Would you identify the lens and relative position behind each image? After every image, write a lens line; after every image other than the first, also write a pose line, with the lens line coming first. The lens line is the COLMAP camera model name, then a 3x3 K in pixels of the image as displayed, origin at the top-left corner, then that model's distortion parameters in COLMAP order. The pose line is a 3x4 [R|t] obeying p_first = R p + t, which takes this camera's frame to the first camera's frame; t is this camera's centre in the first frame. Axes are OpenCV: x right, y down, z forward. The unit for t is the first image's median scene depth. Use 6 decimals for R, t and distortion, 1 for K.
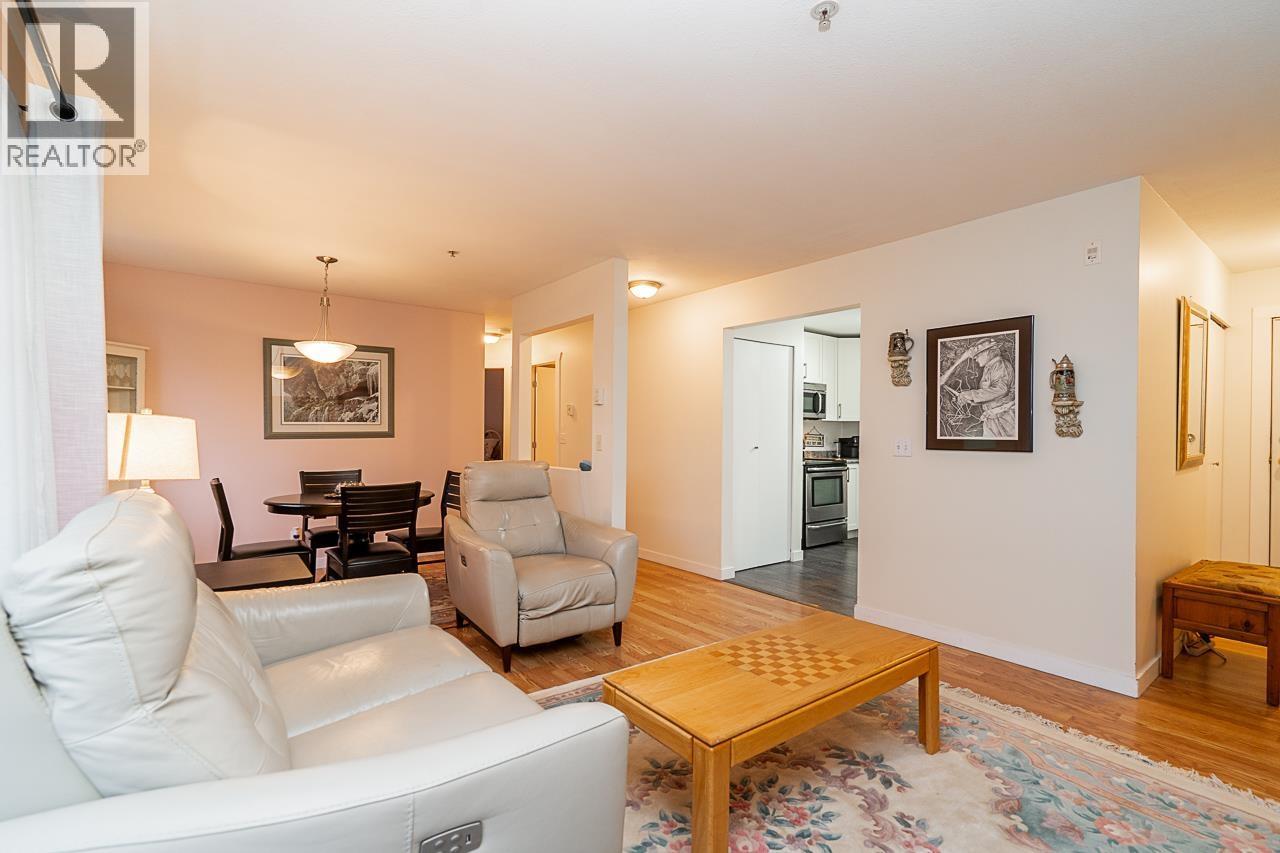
lens RADIAL K [[584.0, 0, 637.1], [0, 584.0, 431.2], [0, 0, 1]] dist [-0.001710, 0.000356]
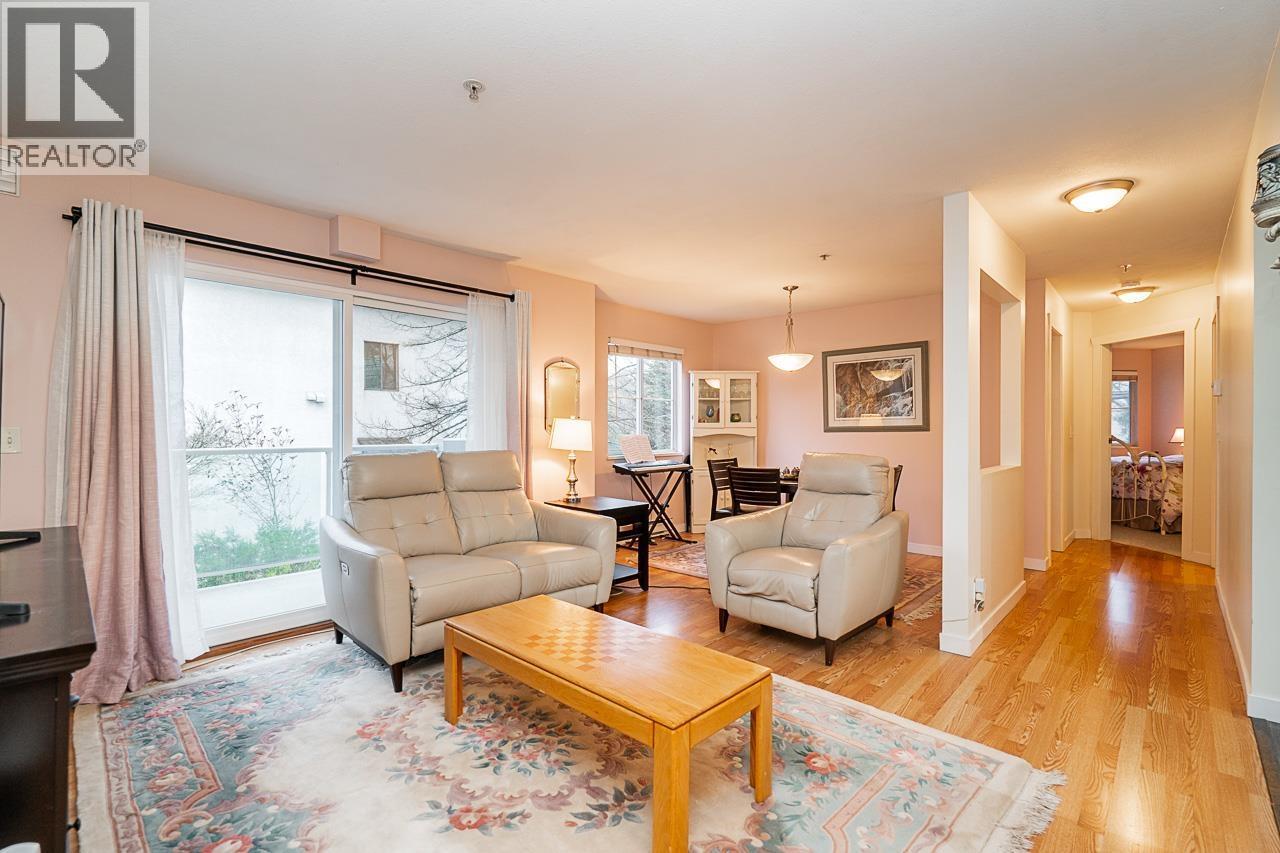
lens RADIAL K [[584.0, 0, 628.2], [0, 584.0, 432.5], [0, 0, 1]] dist [-0.001710, 0.000356]
pose [[0.153830, 0.005285, -0.988083, 0.502593], [0.005964, 0.999963, 0.006277, 0.004014], [0.988079, -0.006859, 0.153793, 0.356466]]
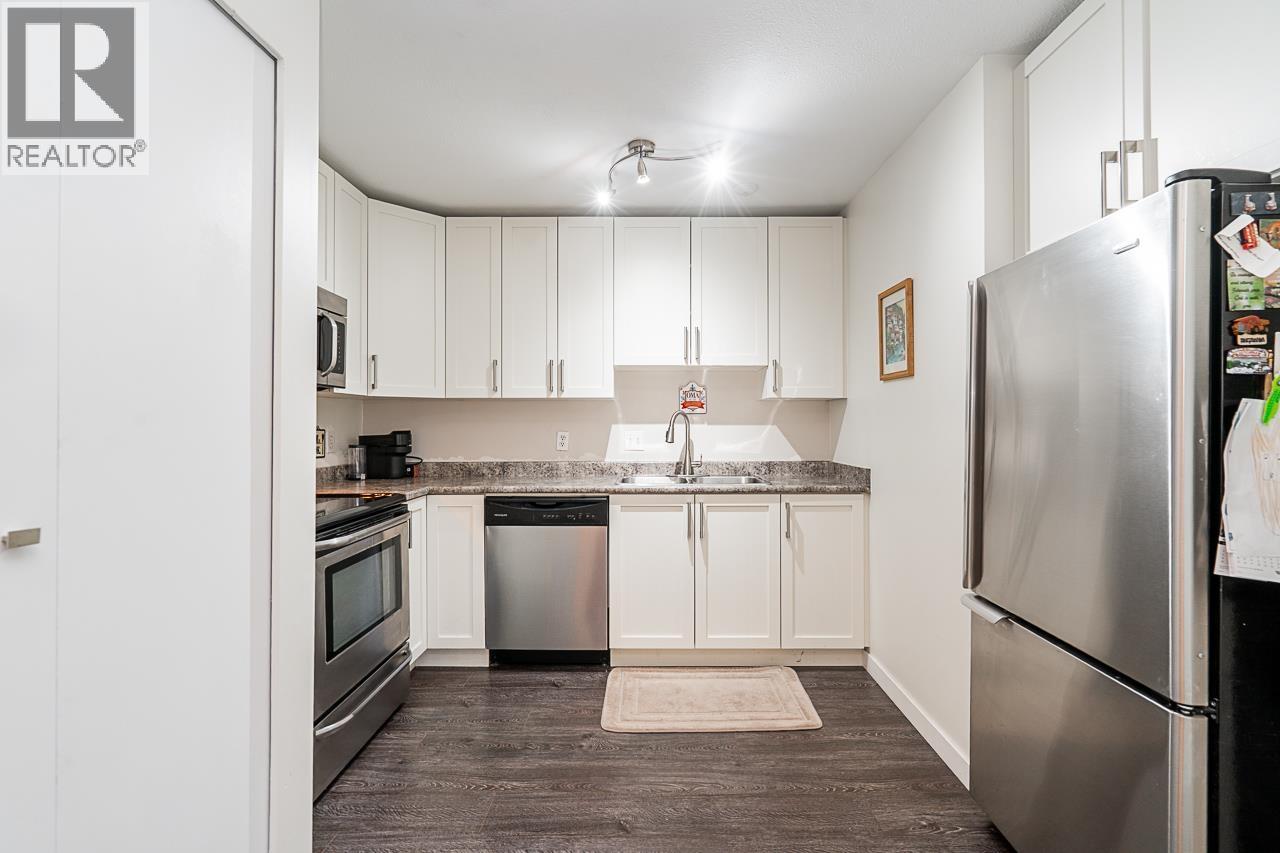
lens RADIAL K [[584.0, 0, 638.4], [0, 584.0, 418.8], [0, 0, 1]] dist [-0.001710, 0.000356]
pose [[0.634019, -0.004005, 0.773307, 0.188390], [0.006101, 0.999981, 0.000177, -0.000055], [-0.773293, 0.004606, 0.634032, 0.772802]]
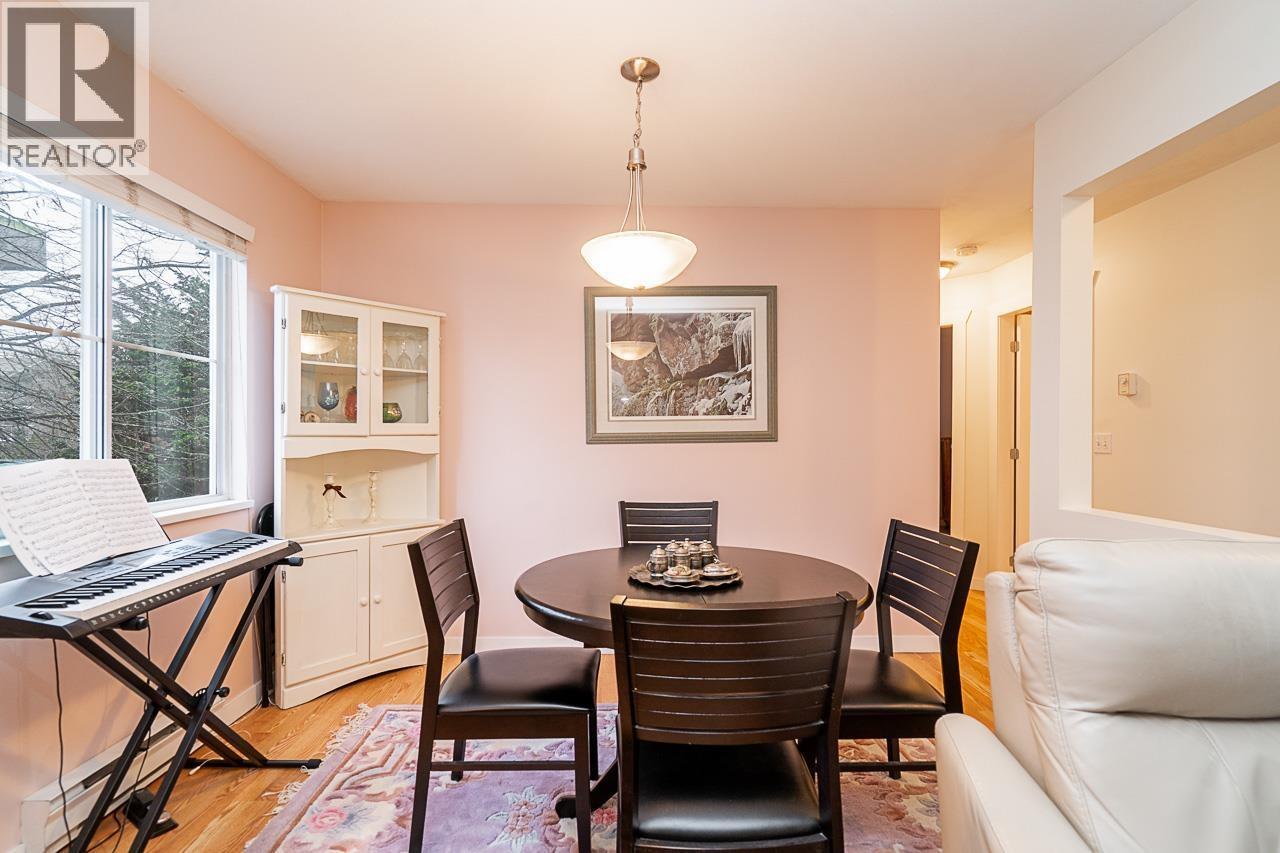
lens RADIAL K [[584.0, 0, 637.8], [0, 584.0, 436.1], [0, 0, 1]] dist [-0.001710, 0.000356]
pose [[0.802659, -0.002482, -0.596432, -0.190929], [0.005519, 0.999979, 0.003266, 0.002956], [0.596412, -0.005913, 0.802657, 0.474270]]
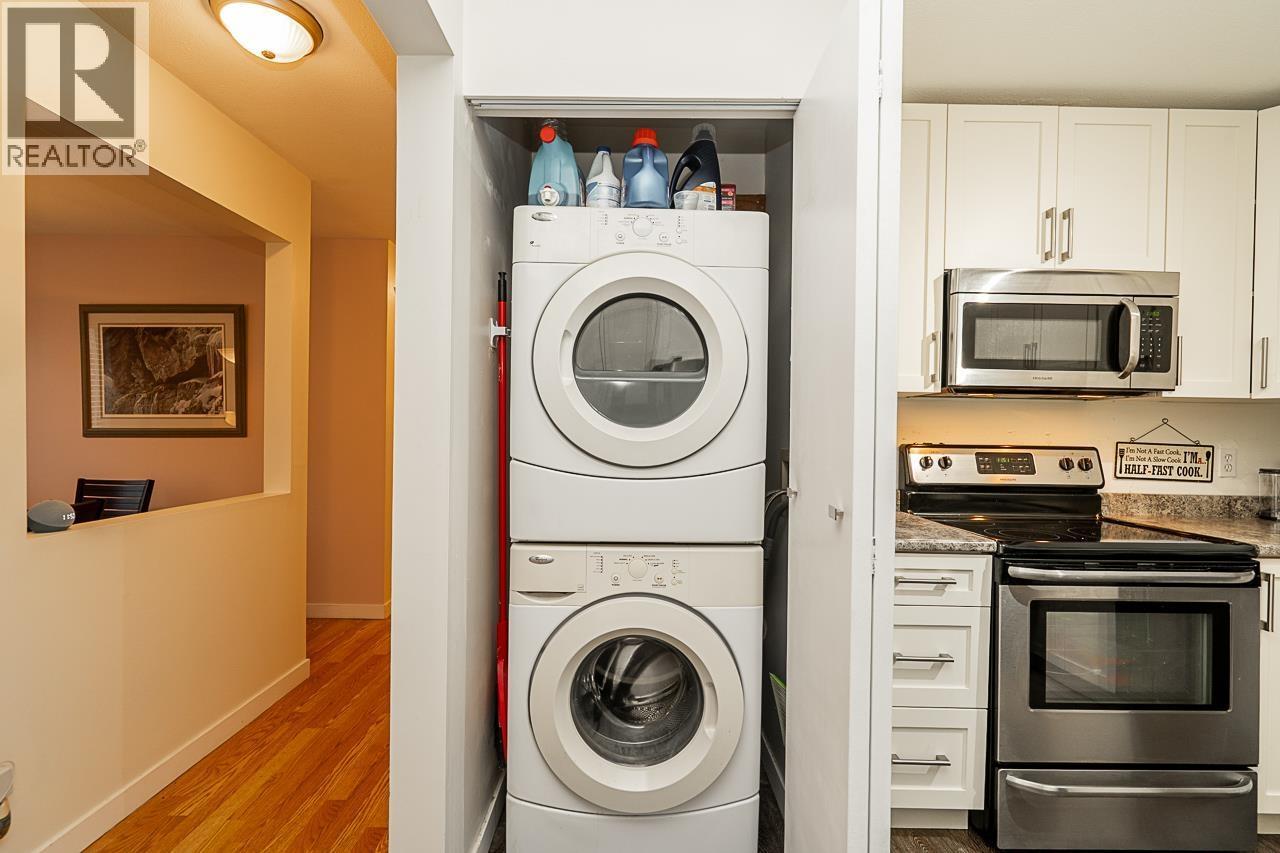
lens RADIAL K [[584.0, 0, 635.4], [0, 584.0, 434.2], [0, 0, 1]] dist [-0.001710, 0.000356]
pose [[0.791061, 0.008294, -0.611681, 0.367920], [-0.006950, 0.999965, 0.004570, 0.001227], [0.611697, 0.000636, 0.791092, 0.771007]]
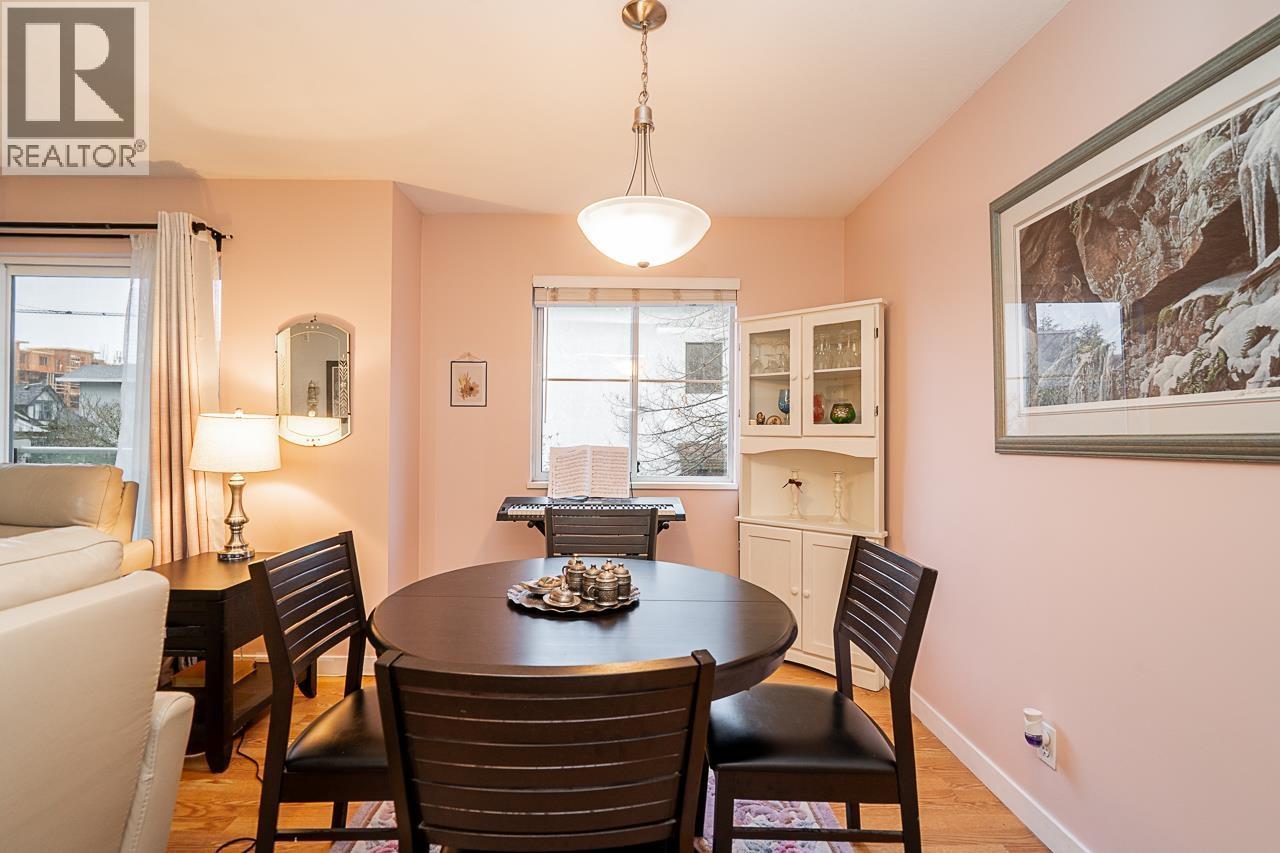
lens RADIAL K [[584.0, 0, 633.2], [0, 584.0, 432.5], [0, 0, 1]] dist [-0.001710, 0.000356]
pose [[-0.605871, -0.008140, -0.795521, -0.154061], [-0.007690, 0.999961, -0.004375, 0.003019], [0.795526, 0.003467, -0.605910, 0.961092]]
